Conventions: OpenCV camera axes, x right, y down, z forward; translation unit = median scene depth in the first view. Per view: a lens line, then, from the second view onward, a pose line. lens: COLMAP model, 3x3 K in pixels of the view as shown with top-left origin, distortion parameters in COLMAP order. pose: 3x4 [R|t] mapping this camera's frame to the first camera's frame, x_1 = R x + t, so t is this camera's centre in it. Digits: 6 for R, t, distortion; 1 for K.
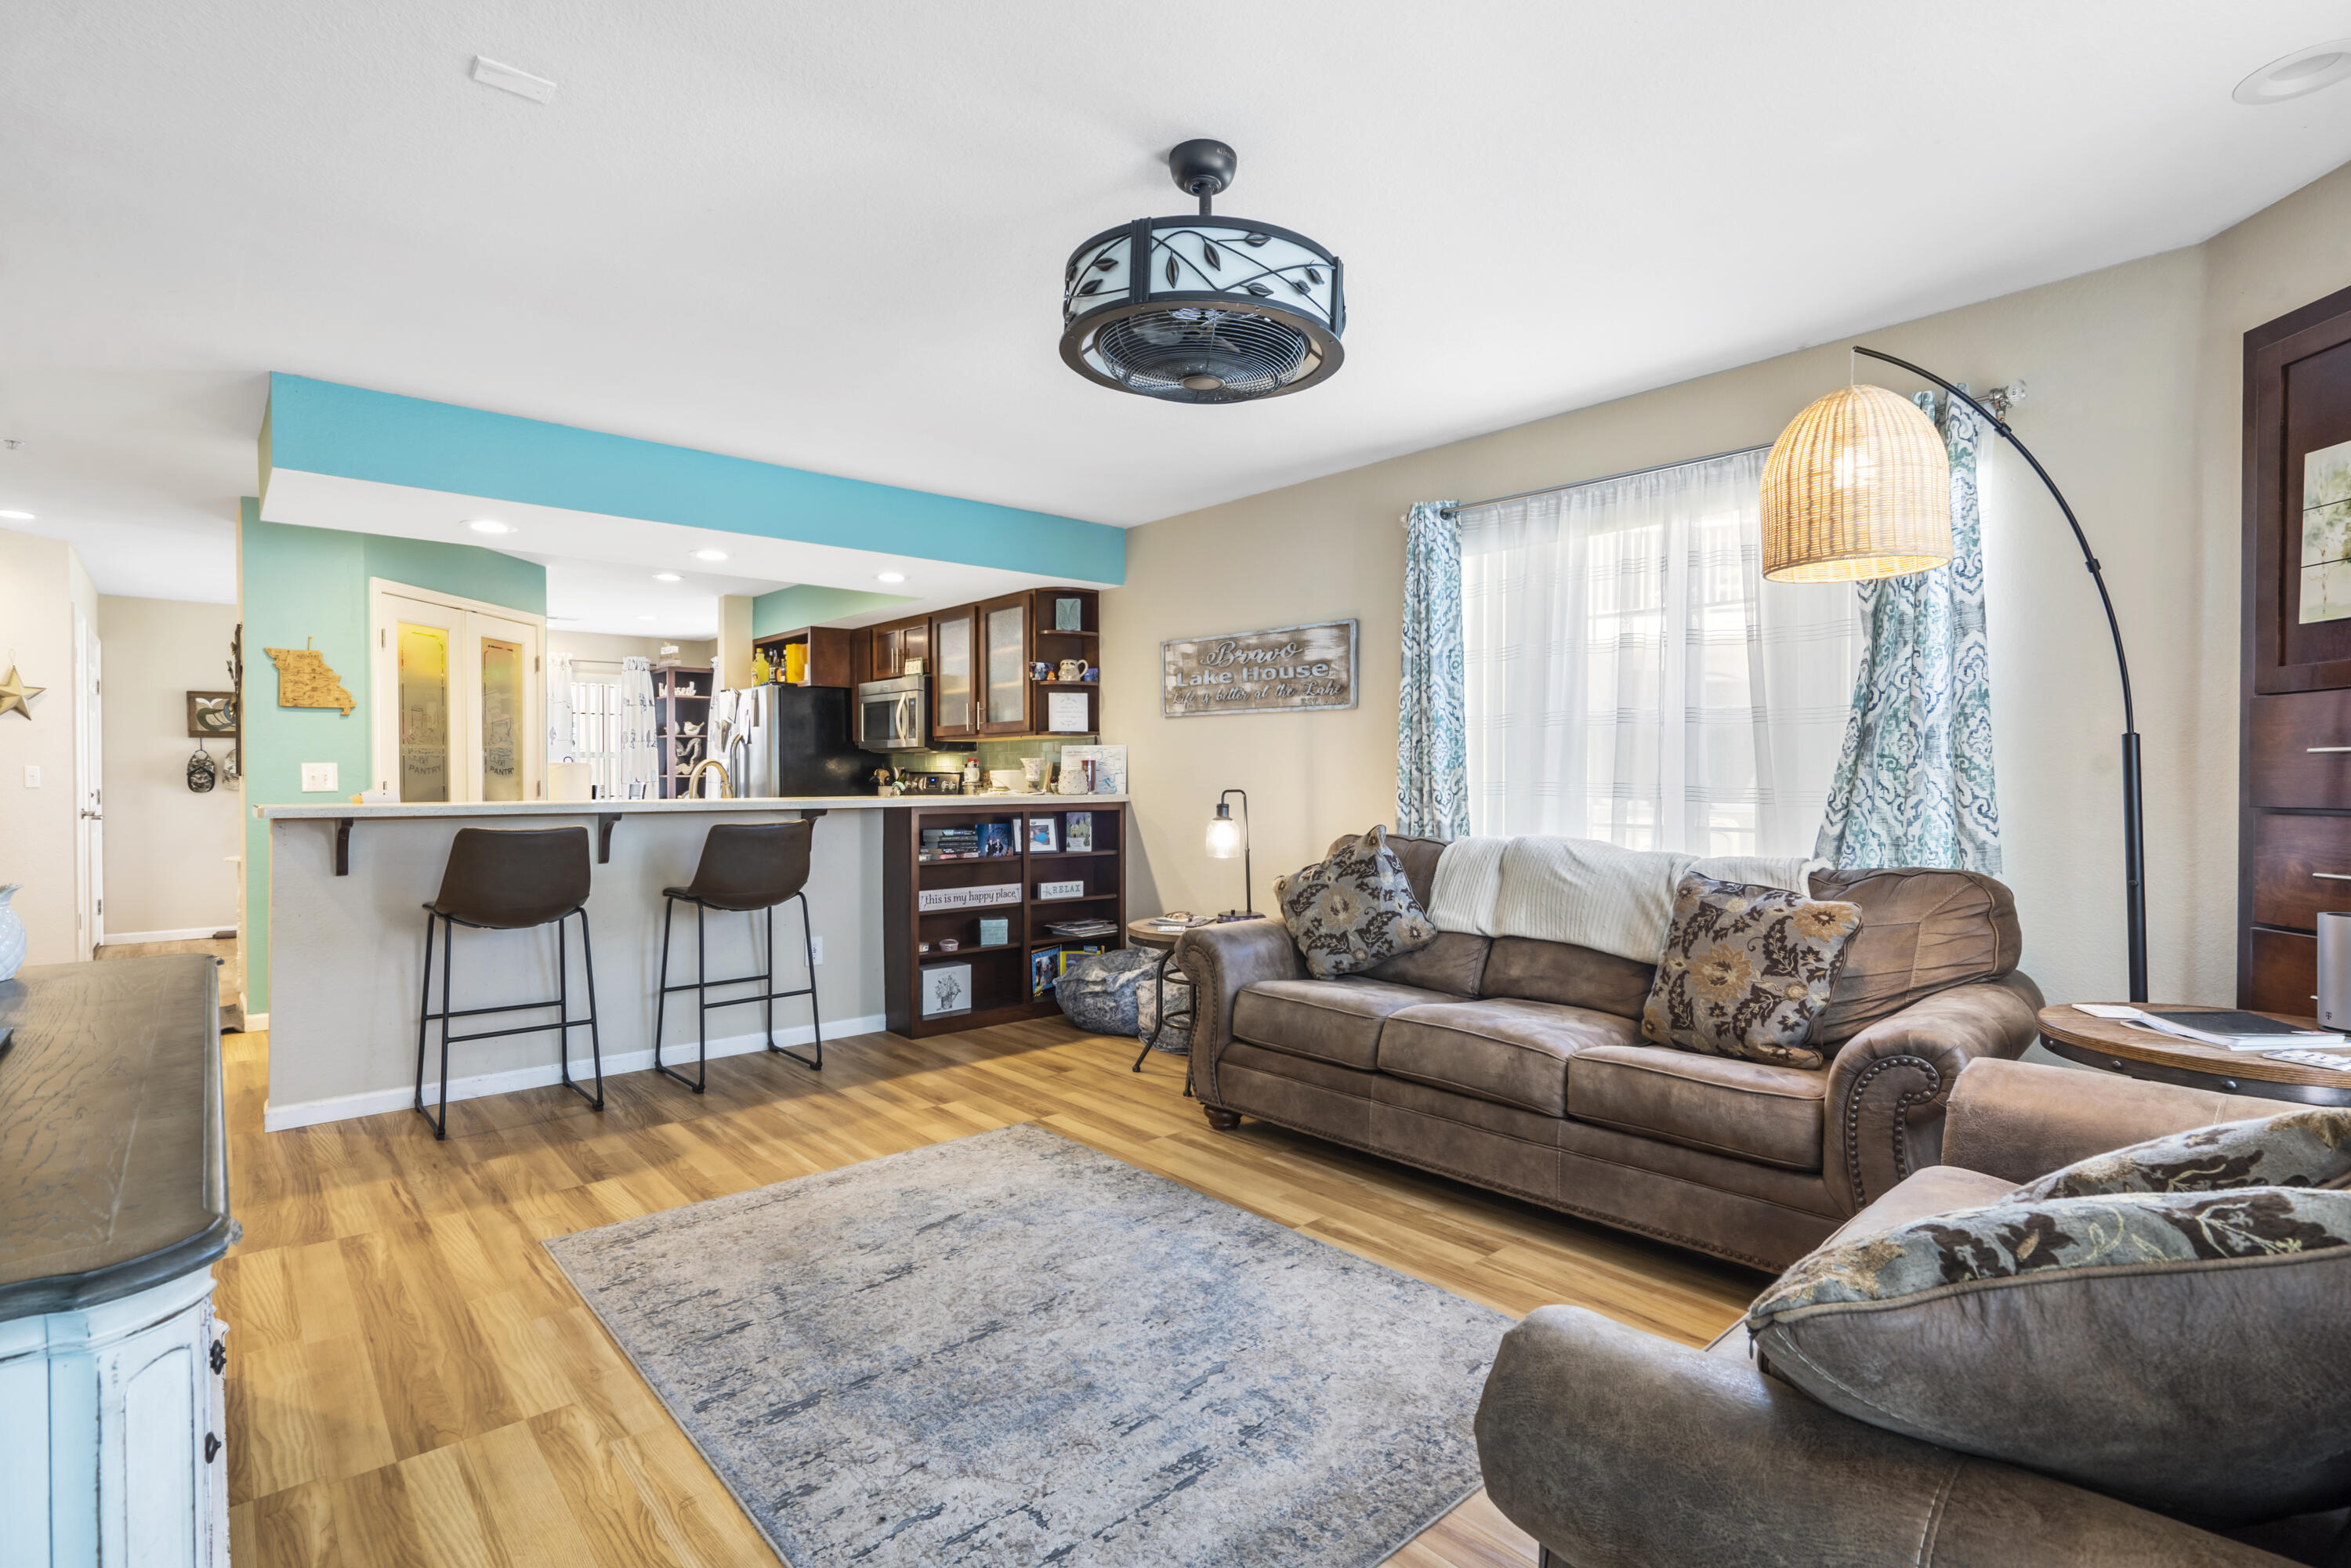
lens RADIAL K [[1102.3, 0, 1155.7], [0, 1102.3, 784.7], [0, 0, 1]] dist [0.004254, 0.000706]
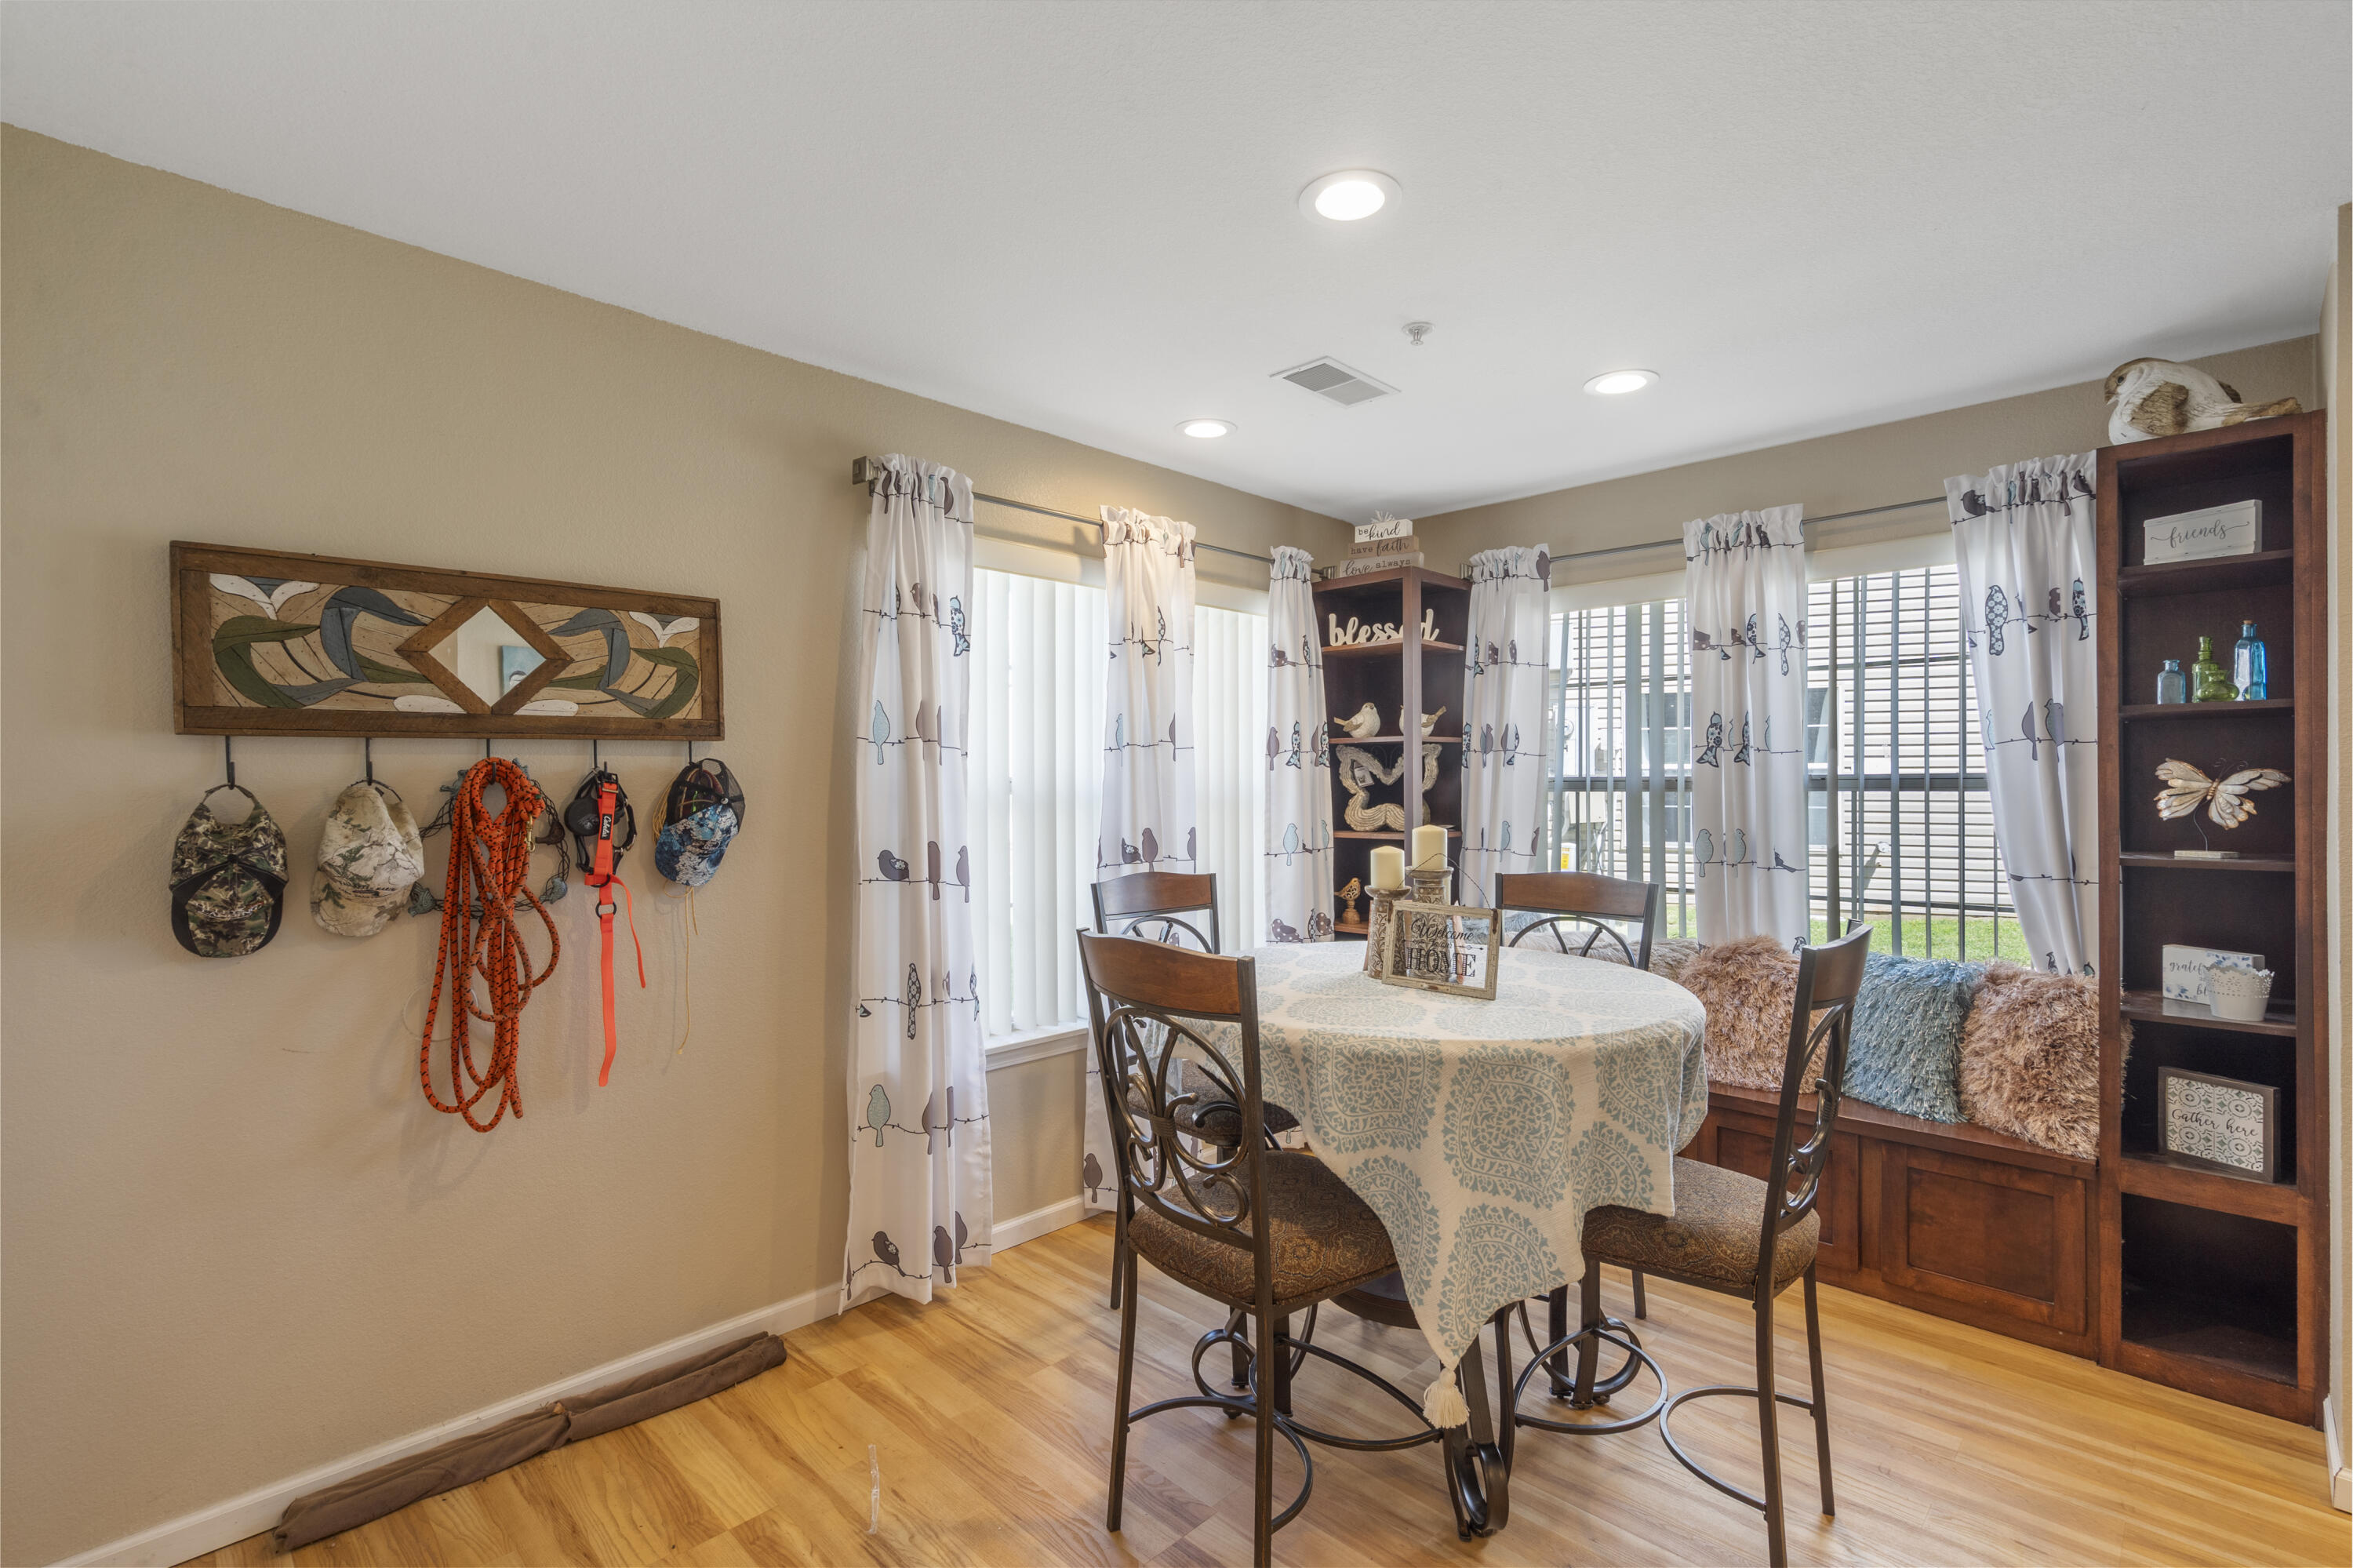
lens RADIAL K [[1103.3, 0, 1237.7], [0, 1103.3, 787.1], [0, 0, 1]] dist [0.004254, 0.000706]
pose [[0.995800, -0.000347, 0.091554, -0.936500], [0.000952, 0.999978, -0.006567, -0.041259], [-0.091550, 0.006627, 0.995778, 1.037946]]
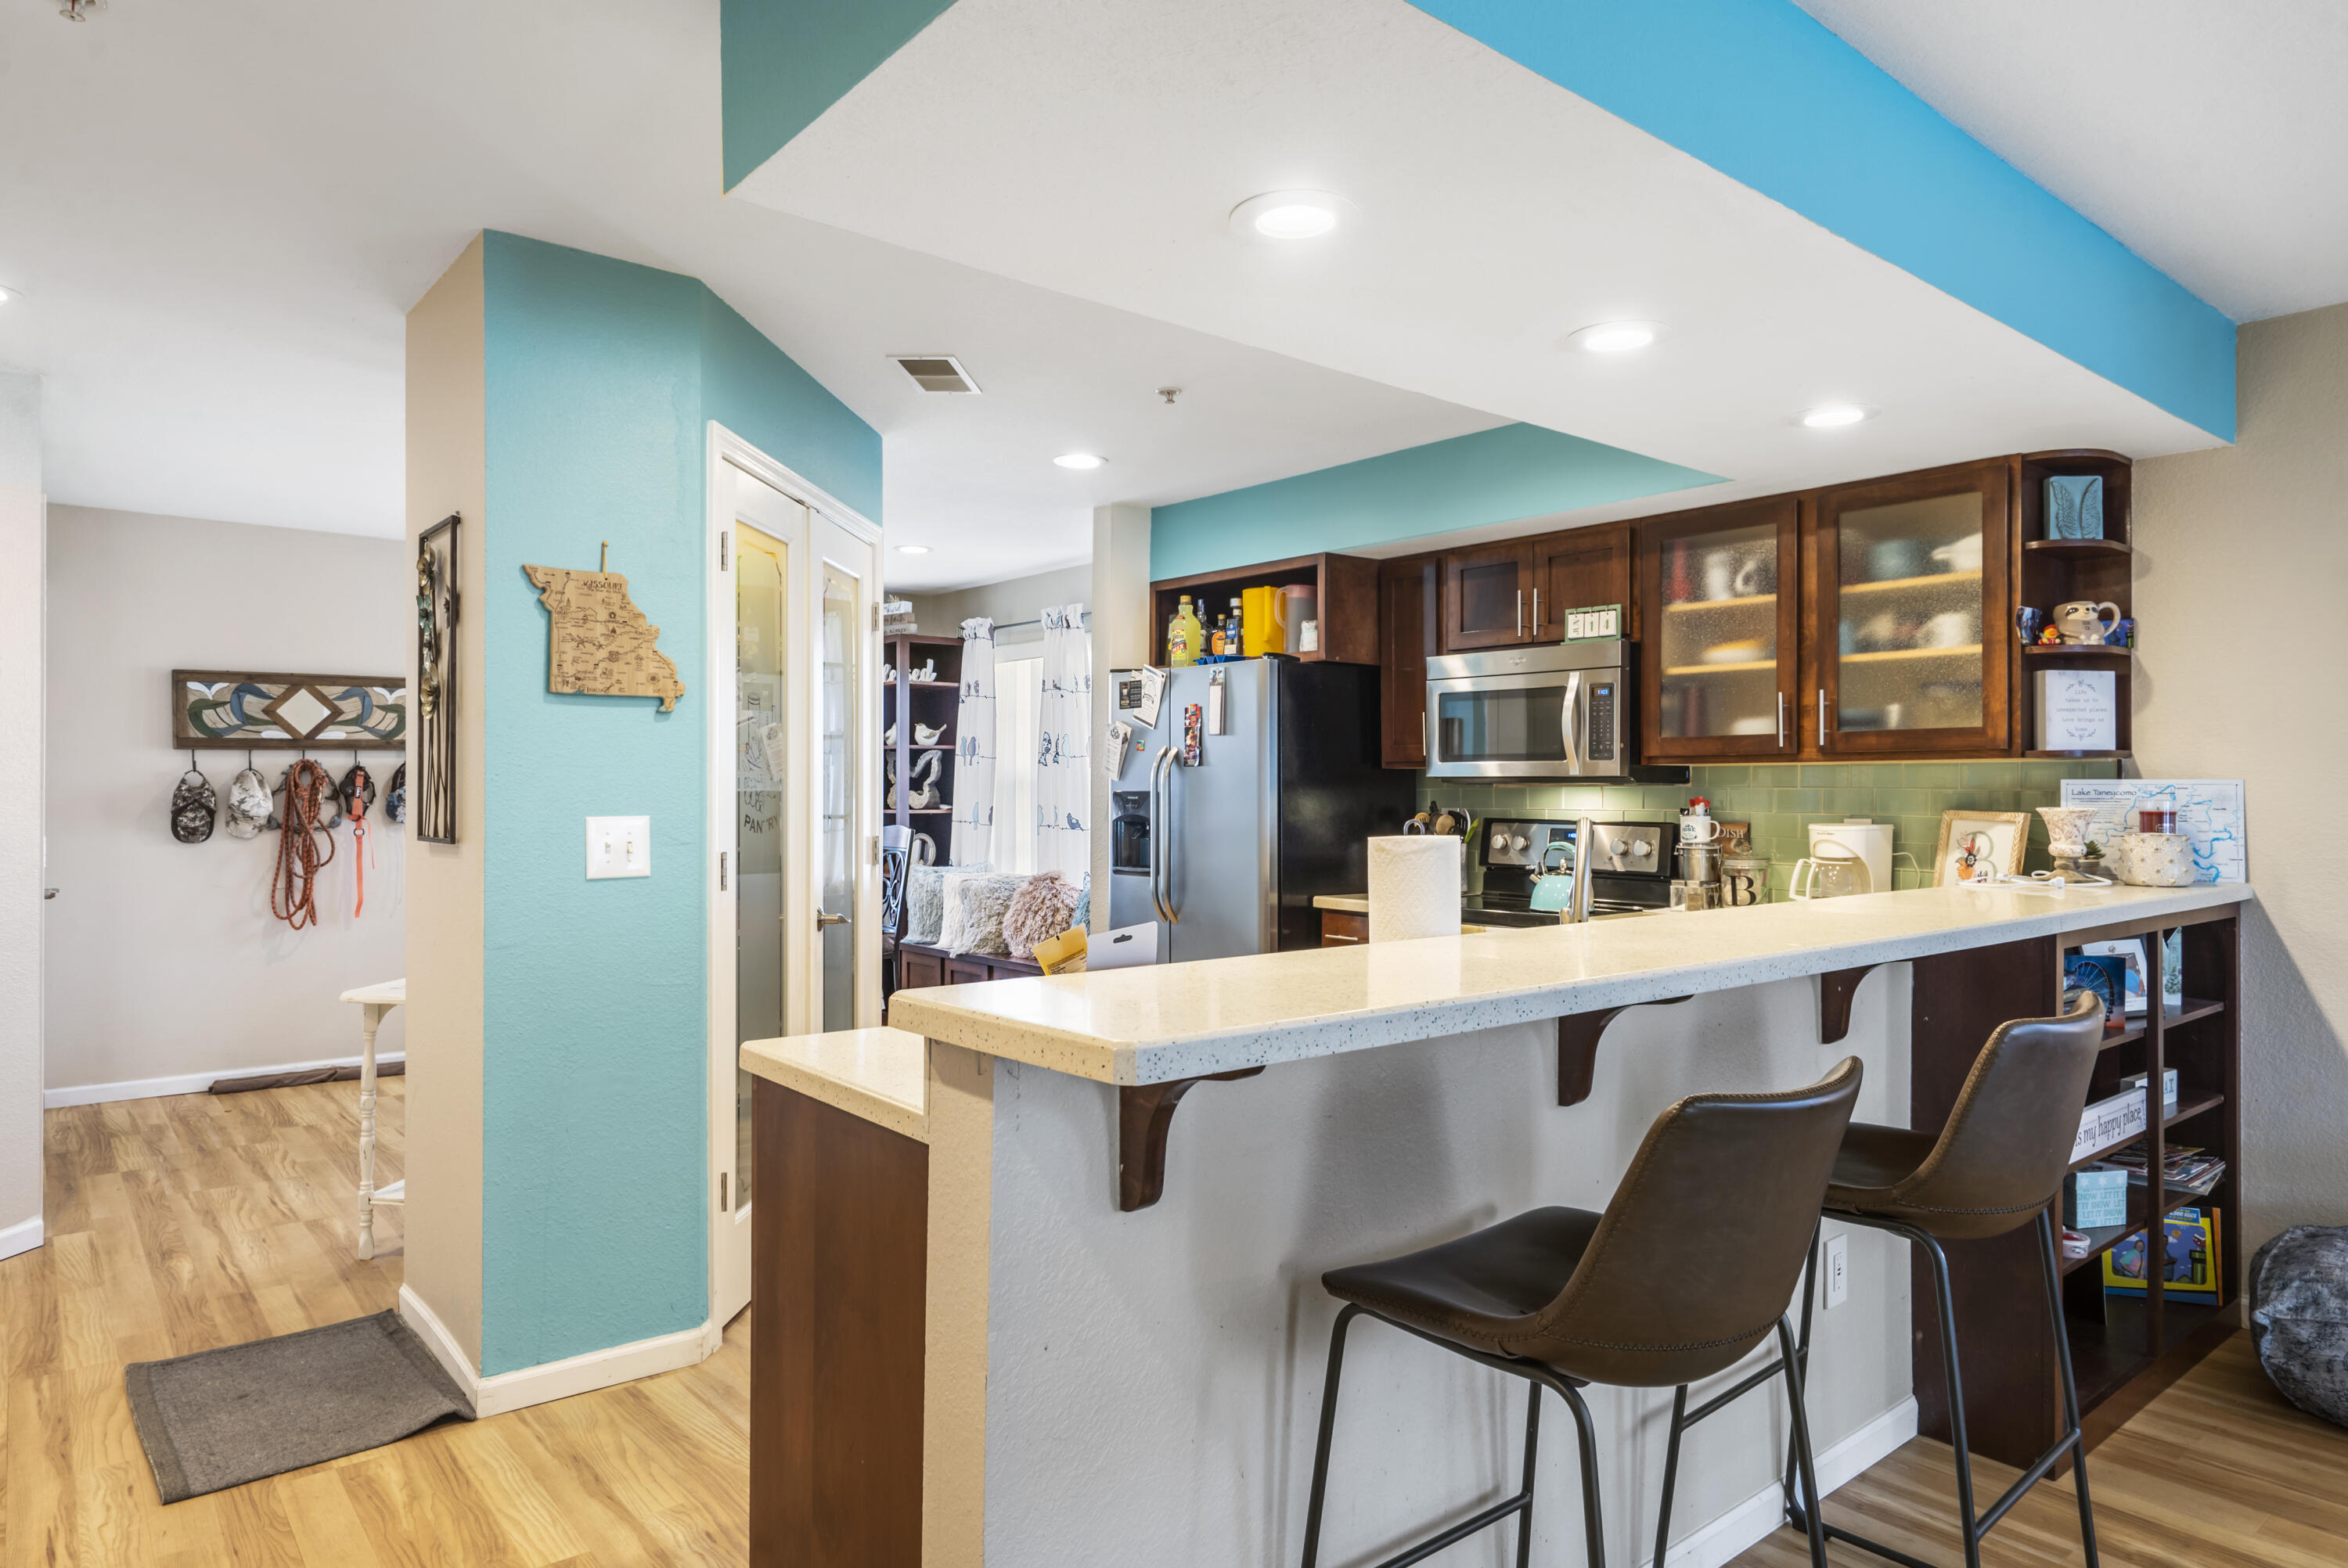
lens RADIAL K [[1405.0, 0, 1180.9], [0, 1405.0, 789.3], [0, 0, 1]] dist [0.020084, -0.002144]
pose [[0.999639, 0.004191, -0.026552, -0.454602], [-0.004446, 0.999944, -0.009556, -0.023545], [0.026510, 0.009671, 0.999602, 0.373867]]
